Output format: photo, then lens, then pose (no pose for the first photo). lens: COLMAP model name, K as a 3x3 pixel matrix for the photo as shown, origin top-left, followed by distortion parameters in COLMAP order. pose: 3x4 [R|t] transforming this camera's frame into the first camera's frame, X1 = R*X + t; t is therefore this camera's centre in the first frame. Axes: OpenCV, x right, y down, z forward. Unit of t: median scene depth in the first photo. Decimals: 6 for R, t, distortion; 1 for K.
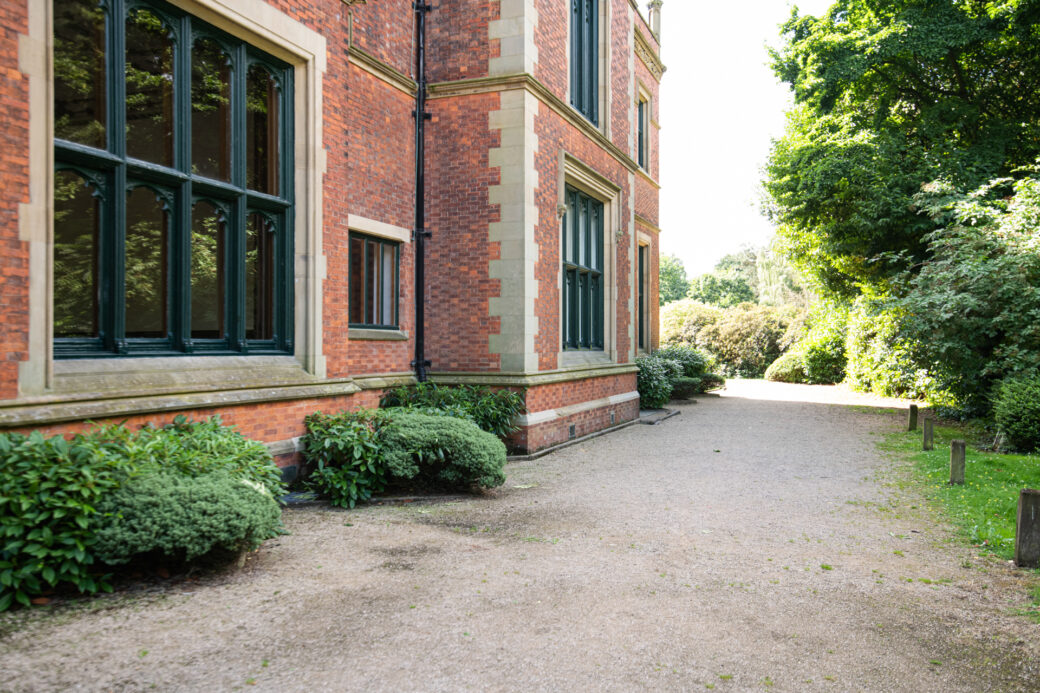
lens RADIAL K [[854.9, 0, 524.9], [0, 854.9, 342.3], [0, 0, 1]] dist [0.043868, 0.010524]
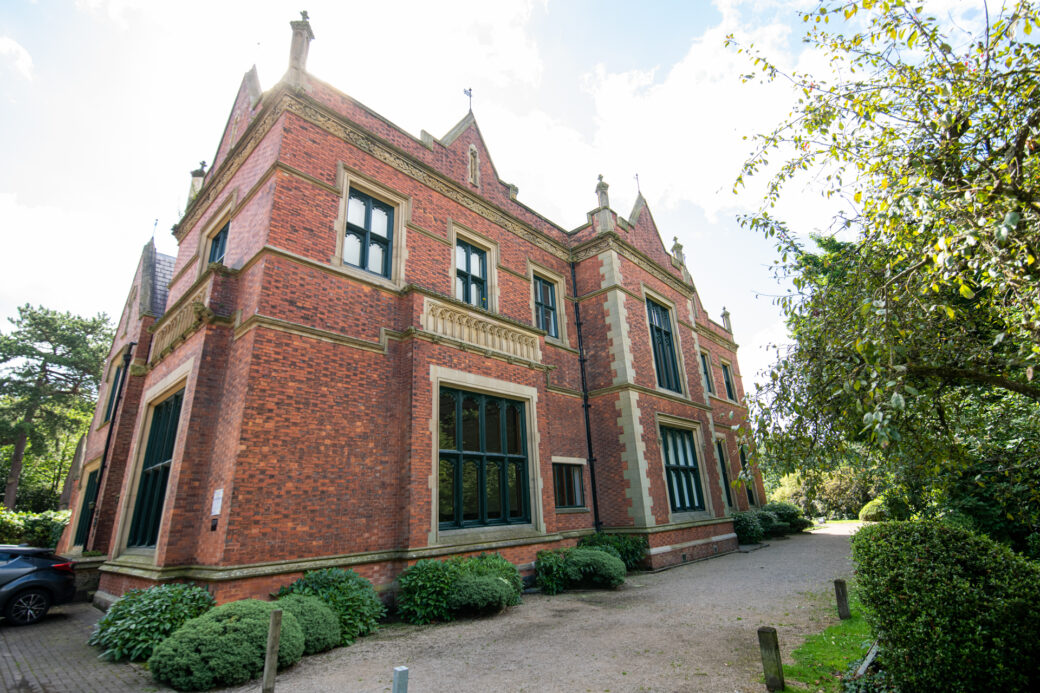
lens RADIAL K [[487.0, 0, 515.2], [0, 487.0, 344.9], [0, 0, 1]] dist [-0.001167, -0.000329]
pose [[0.926021, -0.166829, -0.338606, 0.206939], [0.052717, 0.945399, -0.321623, -0.019462], [0.373774, 0.279979, 0.884254, -0.304101]]
